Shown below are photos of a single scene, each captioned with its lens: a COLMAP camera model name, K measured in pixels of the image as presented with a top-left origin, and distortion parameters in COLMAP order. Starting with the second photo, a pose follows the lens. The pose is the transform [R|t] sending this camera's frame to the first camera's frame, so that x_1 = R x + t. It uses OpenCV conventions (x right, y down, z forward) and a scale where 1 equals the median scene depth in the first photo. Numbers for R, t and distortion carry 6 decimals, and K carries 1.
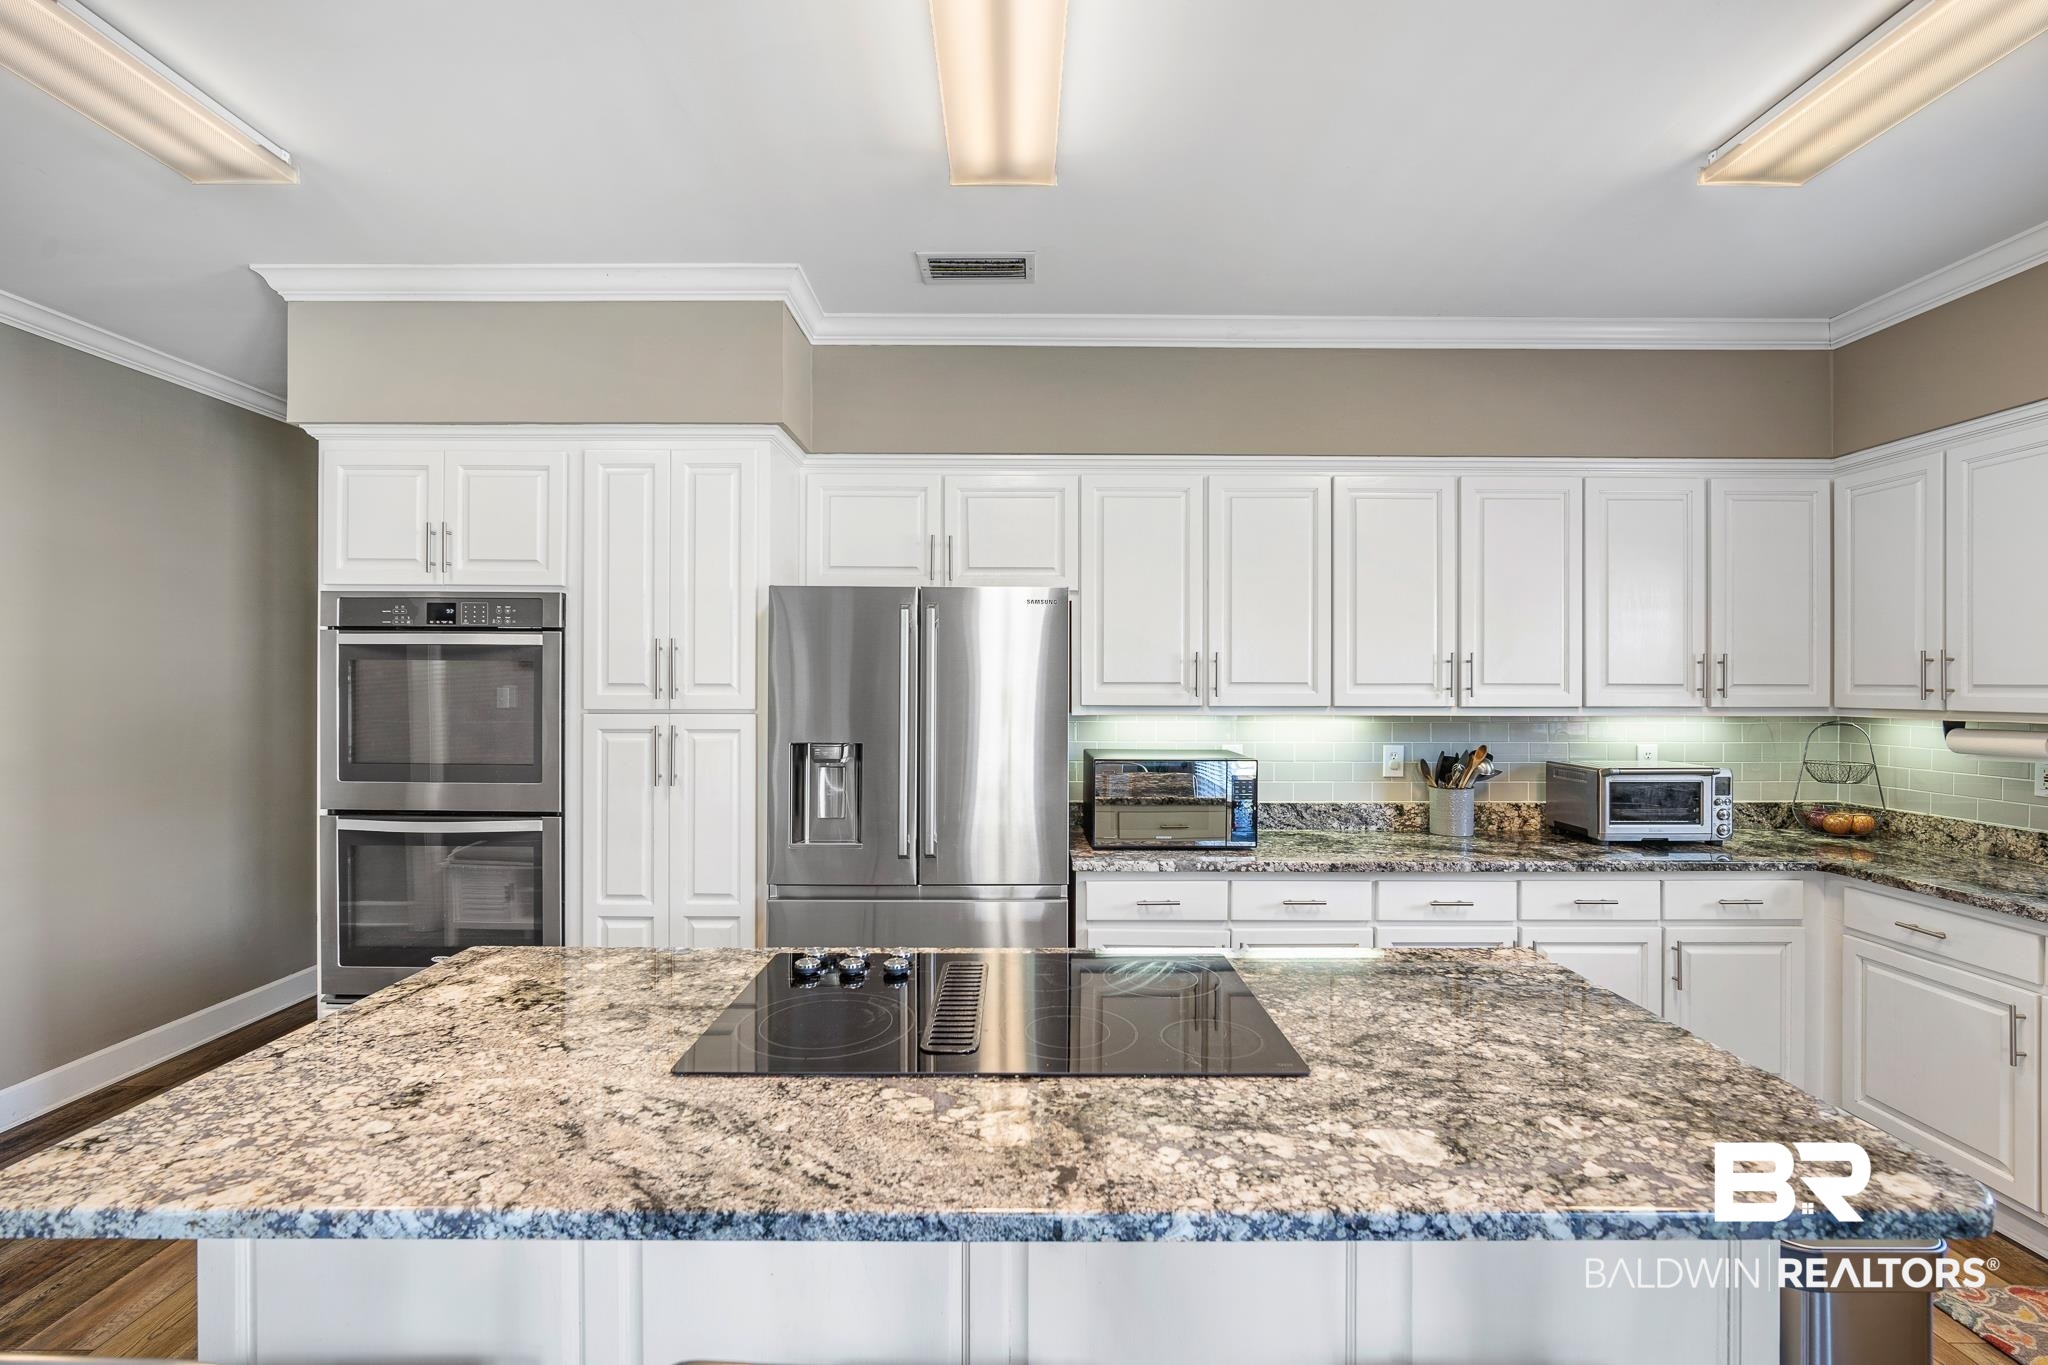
lens RADIAL K [[897.8, 0, 1029.1], [0, 897.8, 684.5], [0, 0, 1]] dist [-0.011503, 0.002585]
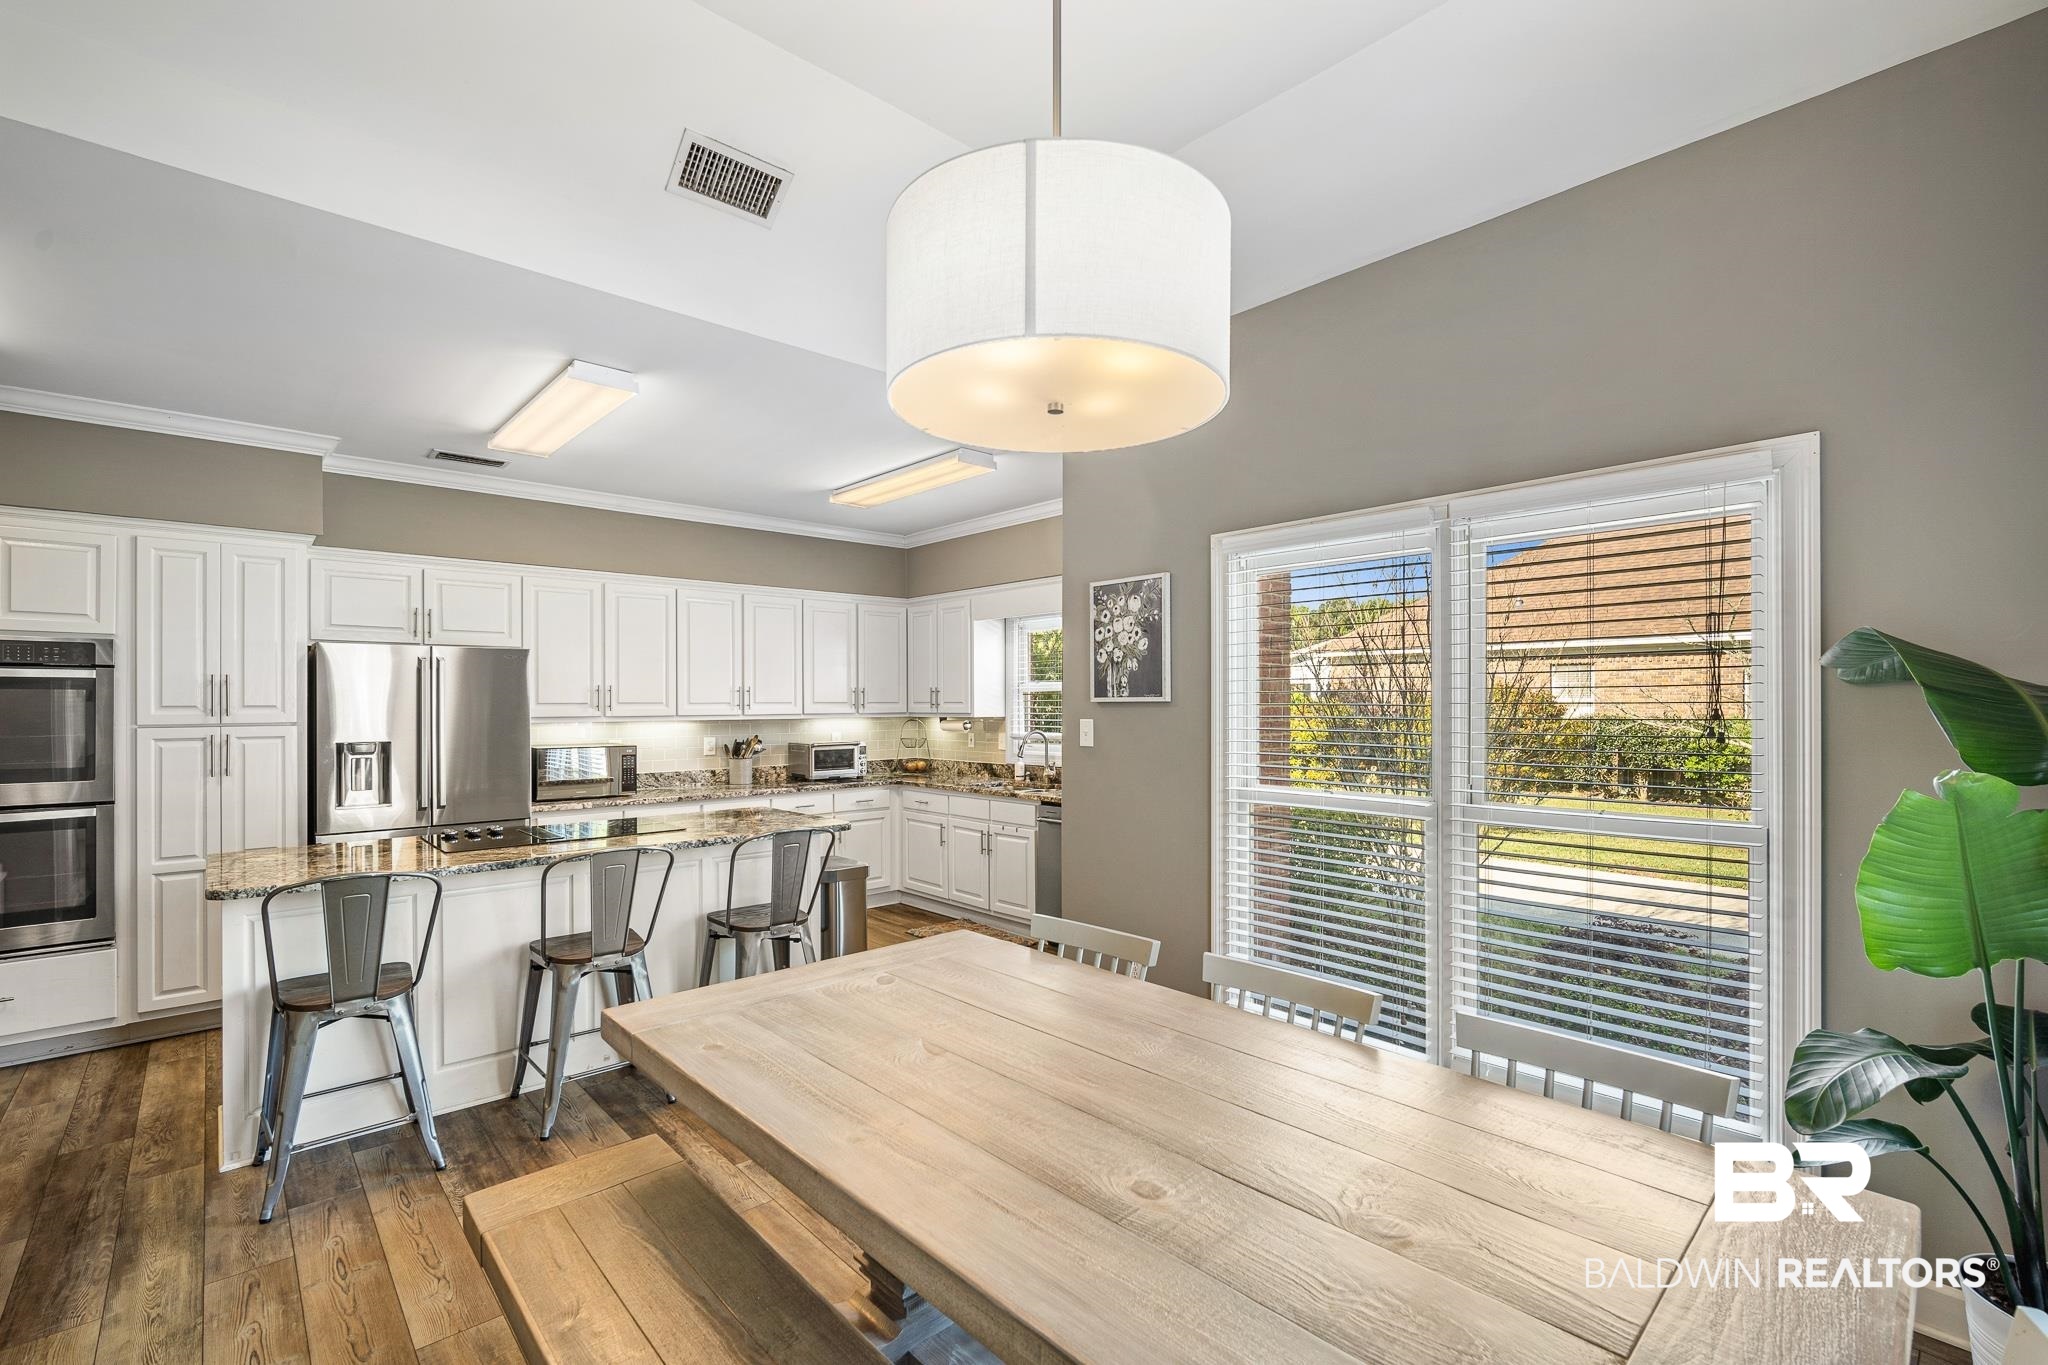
lens RADIAL K [[897.8, 0, 1018.8], [0, 897.8, 698.5], [0, 0, 1]] dist [-0.011503, 0.002585]
pose [[0.750160, -0.002822, 0.661250, -0.357036], [0.006052, 0.999978, -0.002597, -0.001106], [-0.661229, 0.005950, 0.750161, -0.854186]]
